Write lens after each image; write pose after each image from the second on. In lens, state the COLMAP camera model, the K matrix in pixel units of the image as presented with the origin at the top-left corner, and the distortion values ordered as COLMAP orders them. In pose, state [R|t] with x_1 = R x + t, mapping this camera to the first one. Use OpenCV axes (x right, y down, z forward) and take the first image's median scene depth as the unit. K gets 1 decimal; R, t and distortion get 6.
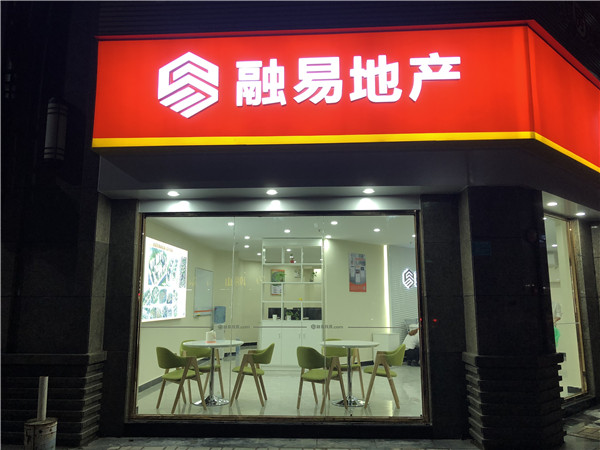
lens RADIAL K [[483.9, 0, 300.0], [0, 483.9, 225.0], [0, 0, 1]] dist [0.003120, -0.004069]
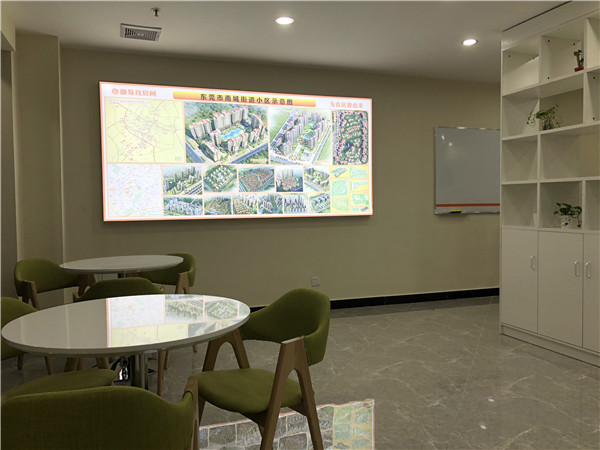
lens RADIAL K [[483.9, 0, 300.0], [0, 483.9, 225.0], [0, 0, 1]] dist [0.003120, -0.004069]
pose [[0.378835, 0.039176, -0.924635, 0.264483], [0.154601, 0.982385, 0.104964, 0.125790], [0.912460, -0.182713, 0.366105, 0.694057]]
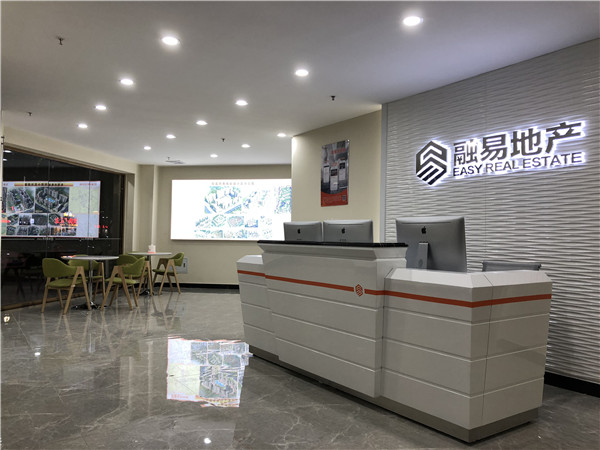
lens RADIAL K [[483.9, 0, 300.0], [0, 483.9, 225.0], [0, 0, 1]] dist [0.003120, -0.004069]
pose [[-0.151577, -0.027819, -0.988054, 0.807083], [0.138732, 0.989110, -0.049132, 0.206497], [0.978661, -0.144522, -0.146067, 1.151353]]
